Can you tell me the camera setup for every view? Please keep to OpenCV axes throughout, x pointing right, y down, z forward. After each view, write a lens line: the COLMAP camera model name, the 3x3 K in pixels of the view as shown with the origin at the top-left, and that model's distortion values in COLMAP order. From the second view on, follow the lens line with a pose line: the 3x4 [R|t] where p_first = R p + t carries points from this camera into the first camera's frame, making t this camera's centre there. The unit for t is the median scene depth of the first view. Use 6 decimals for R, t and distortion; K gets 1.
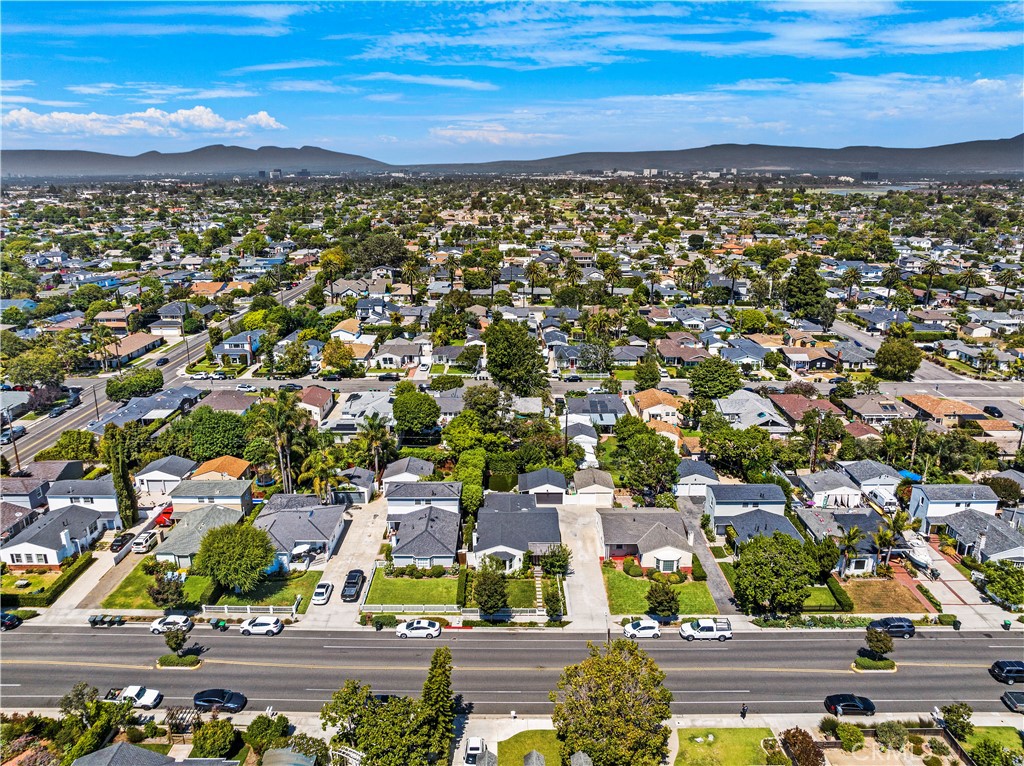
lens RADIAL K [[721.2, 0, 522.8], [0, 721.2, 382.5], [0, 0, 1]] dist [-0.041657, 0.001579]
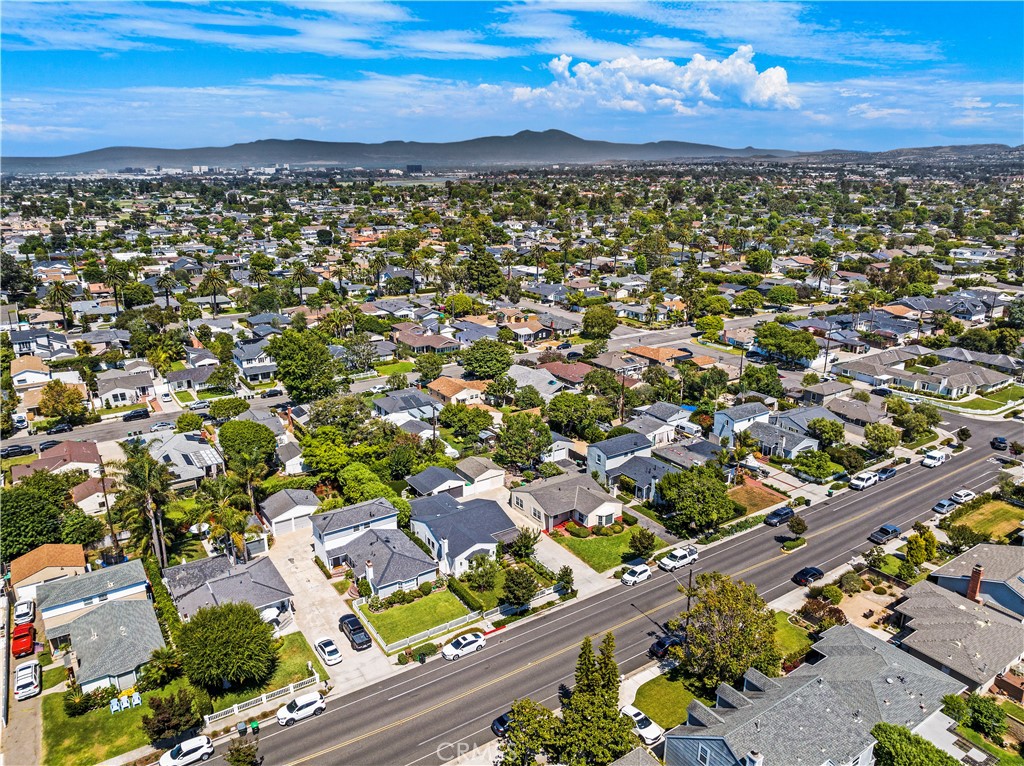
lens RADIAL K [[721.2, 0, 522.8], [0, 721.2, 382.5], [0, 0, 1]] dist [-0.041657, 0.001579]
pose [[0.830438, -0.161597, 0.533160, -0.423855], [0.158321, 0.986004, 0.052253, -0.029063], [-0.534142, 0.041017, 0.844399, 0.114987]]
